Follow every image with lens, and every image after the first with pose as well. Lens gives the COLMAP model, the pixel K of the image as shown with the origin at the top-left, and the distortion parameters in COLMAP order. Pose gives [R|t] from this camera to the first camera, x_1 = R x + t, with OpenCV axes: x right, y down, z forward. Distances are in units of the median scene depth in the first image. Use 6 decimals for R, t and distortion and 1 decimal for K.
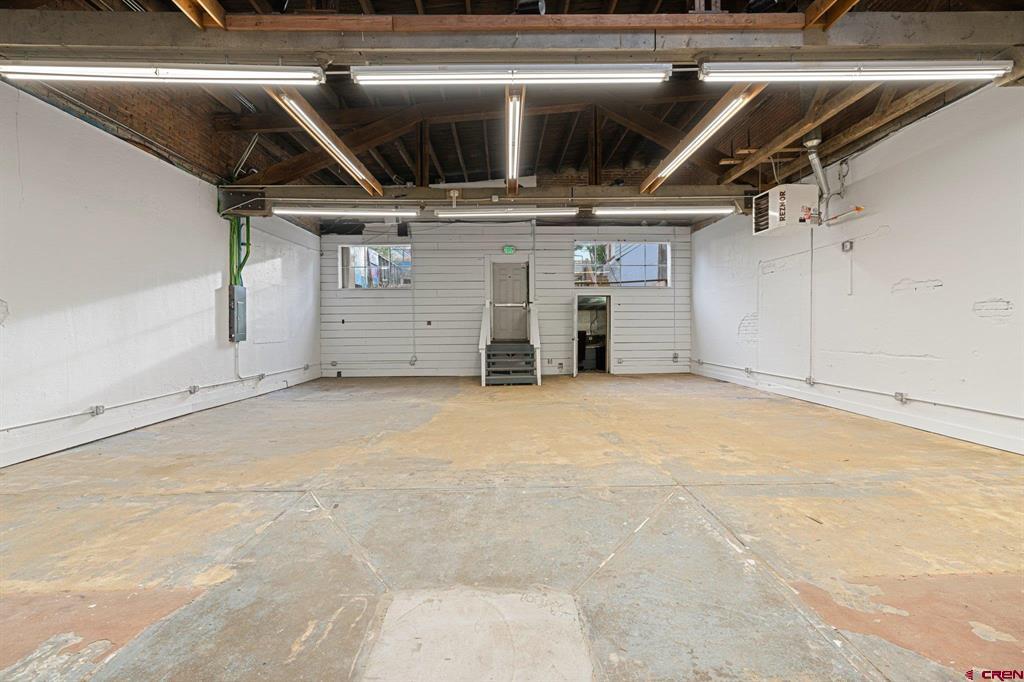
lens RADIAL K [[458.5, 0, 512.0], [0, 458.5, 341.0], [0, 0, 1]] dist [-0.006647, 0.001063]
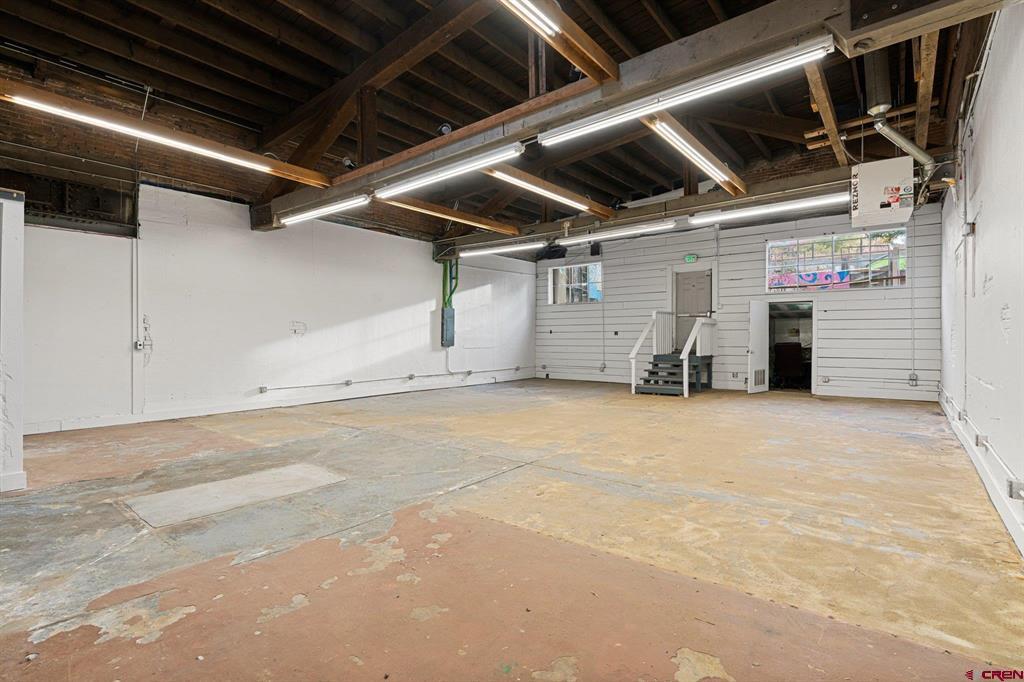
lens RADIAL K [[479.3, 0, 512.0], [0, 479.3, 341.0], [0, 0, 1]] dist [-0.010272, 0.000629]
pose [[0.767356, 0.011571, -0.641116, 0.549247], [-0.023941, 0.999657, -0.010614, -0.005075], [0.640774, 0.023494, 0.767370, -0.029724]]
